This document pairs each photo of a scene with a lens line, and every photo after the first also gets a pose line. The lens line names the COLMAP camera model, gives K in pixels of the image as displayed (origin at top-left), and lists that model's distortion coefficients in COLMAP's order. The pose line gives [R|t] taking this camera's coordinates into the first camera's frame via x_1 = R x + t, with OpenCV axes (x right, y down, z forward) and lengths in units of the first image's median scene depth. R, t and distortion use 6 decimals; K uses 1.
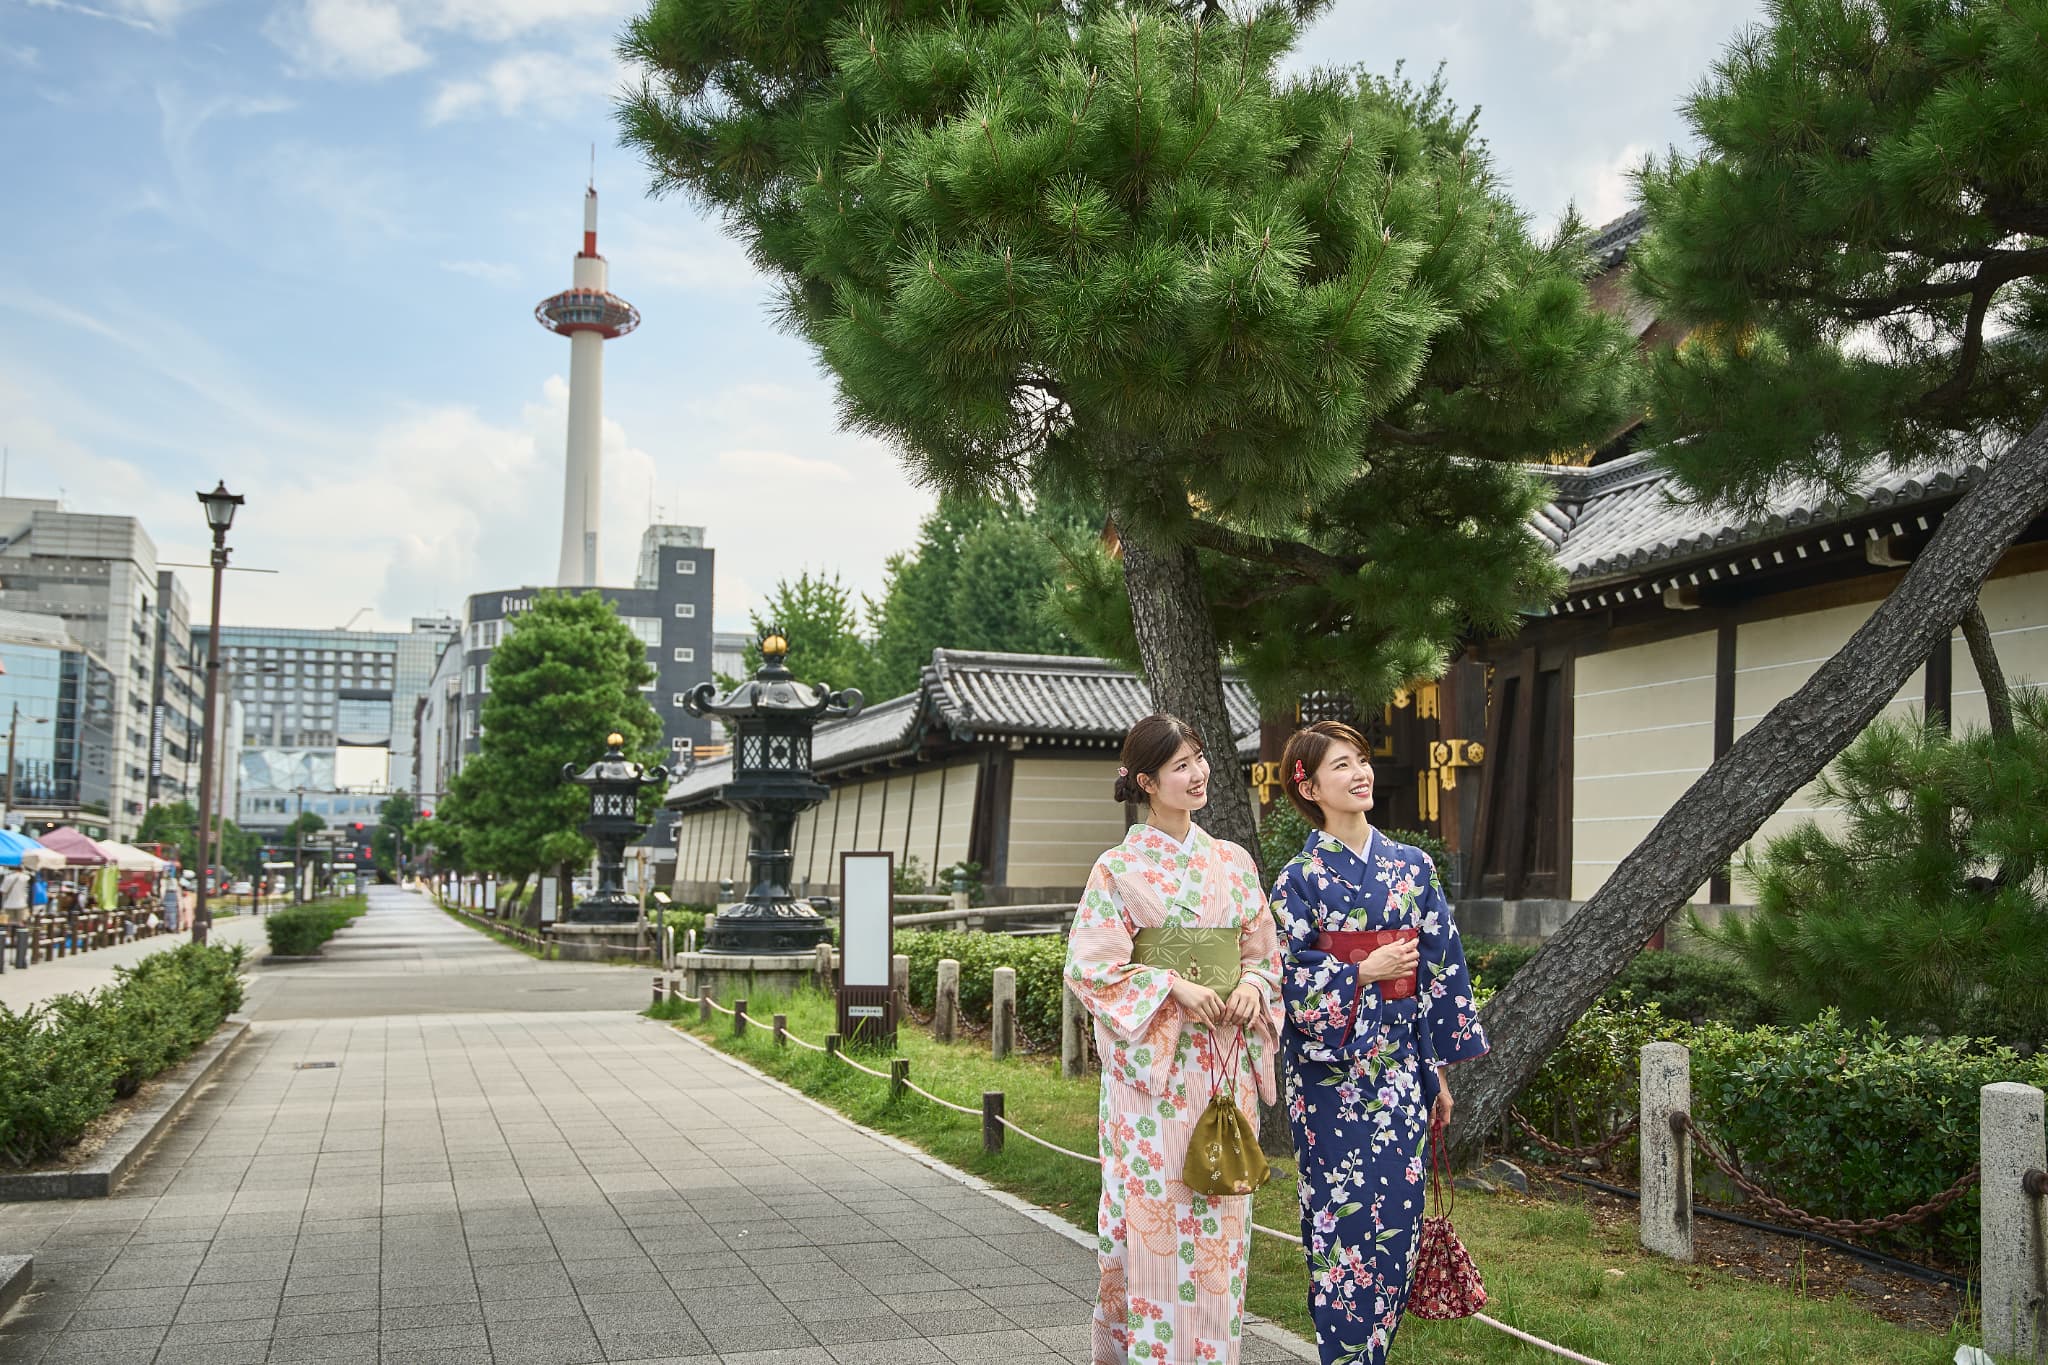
lens RADIAL K [[2138.4, 0, 1024.0], [0, 2138.4, 682.5], [0, 0, 1]] dist [0.000017, 0.003153]
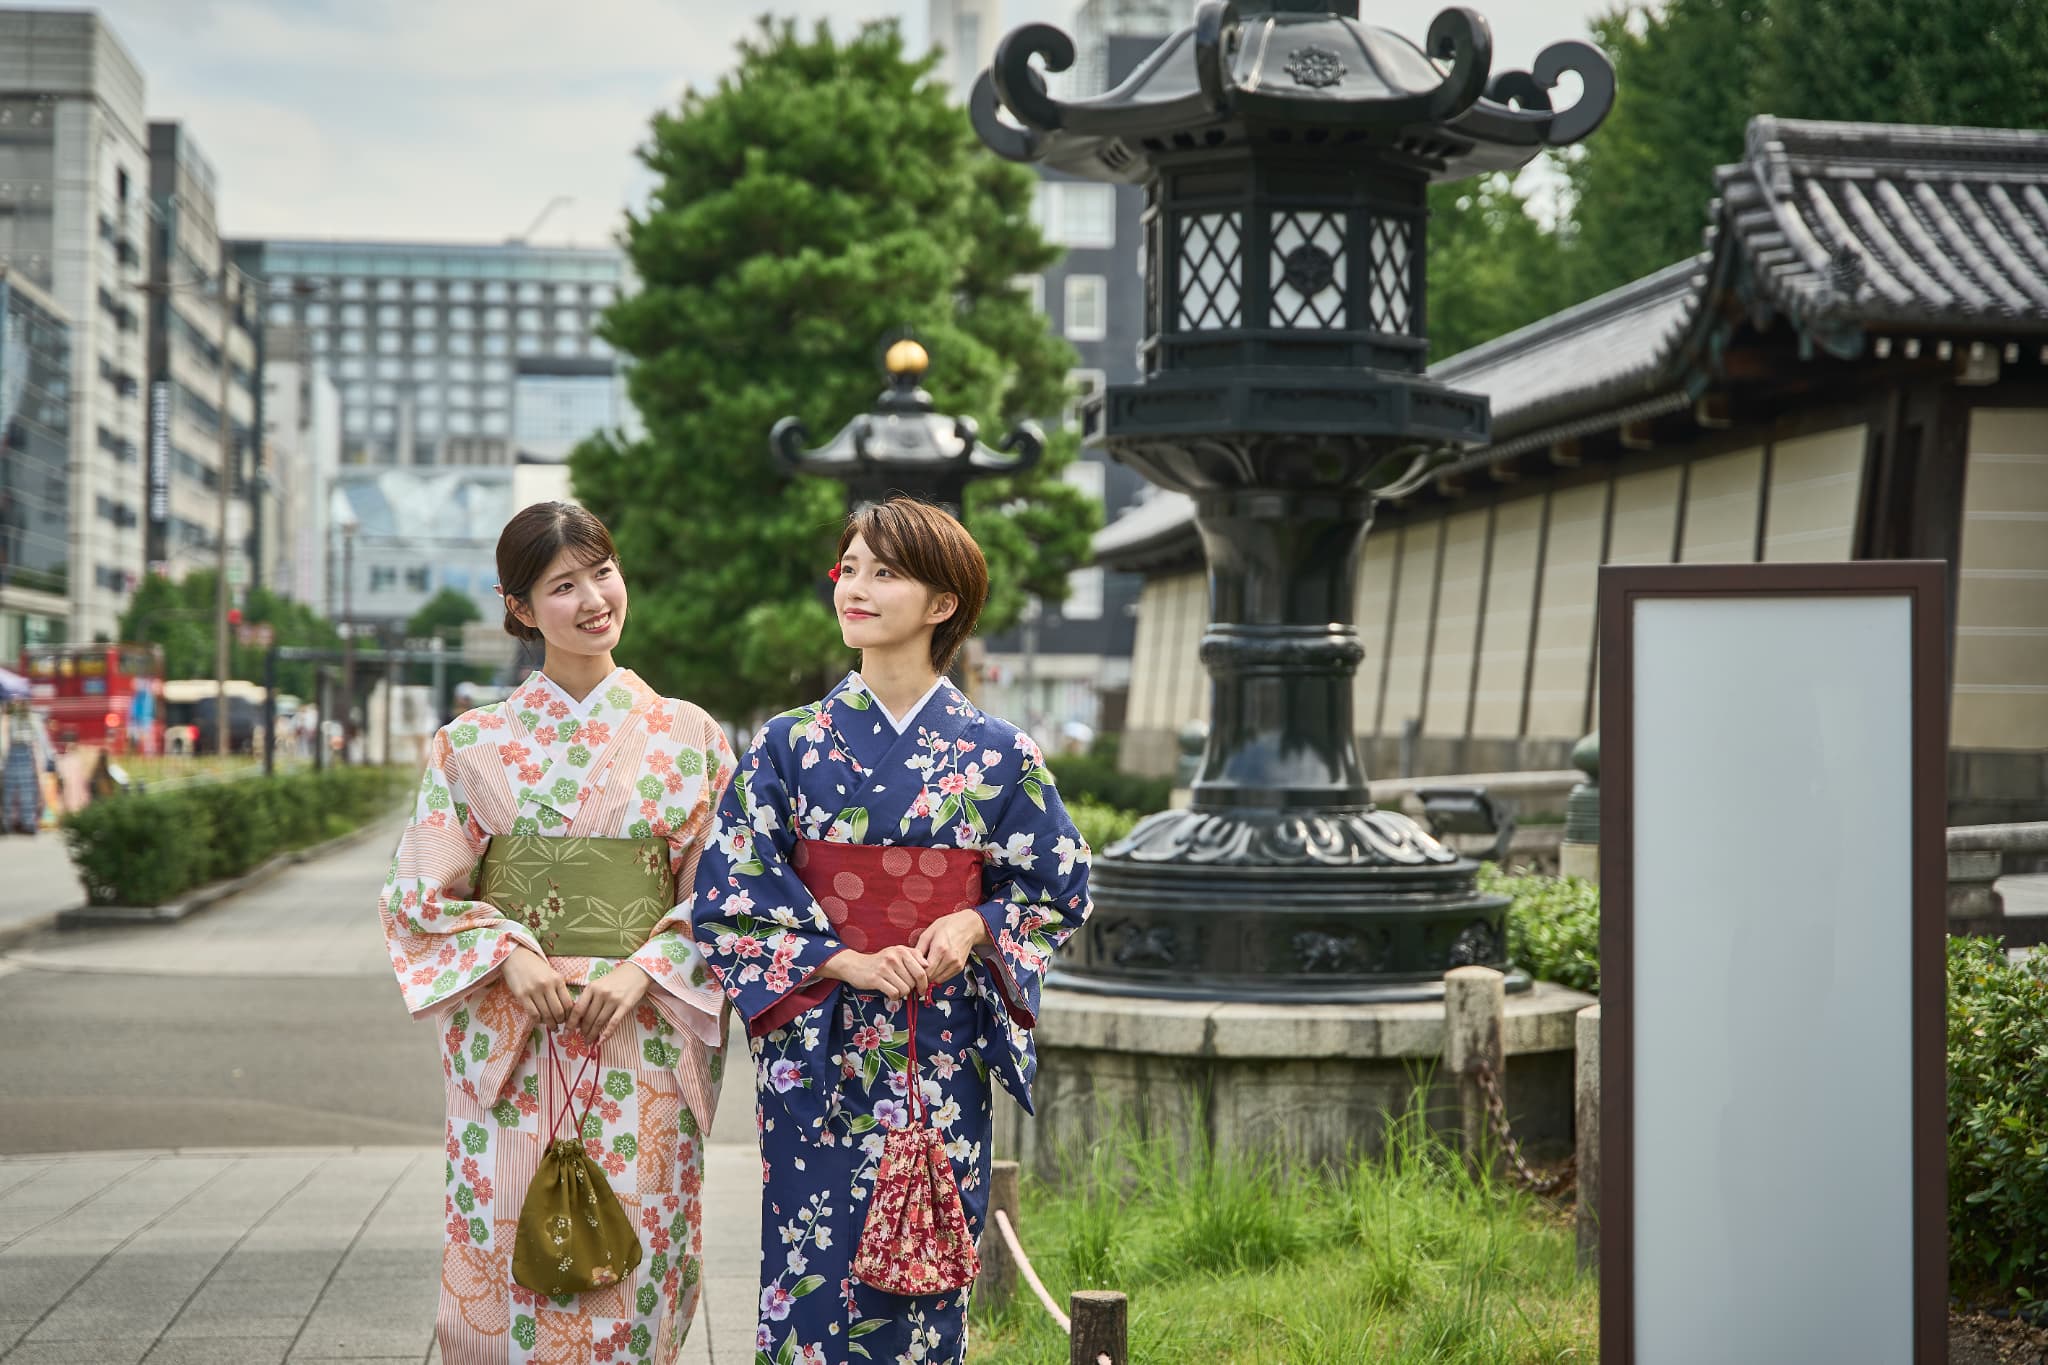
lens RADIAL K [[3191.7, 0, 1026.2], [0, 3191.7, 668.3], [0, 0, 1]] dist [0.019725, -0.007228]
pose [[0.975122, 0.002012, -0.221658, -0.041267], [0.014514, 0.997233, 0.072905, 0.037758], [0.221192, -0.074308, 0.972395, 0.415964]]
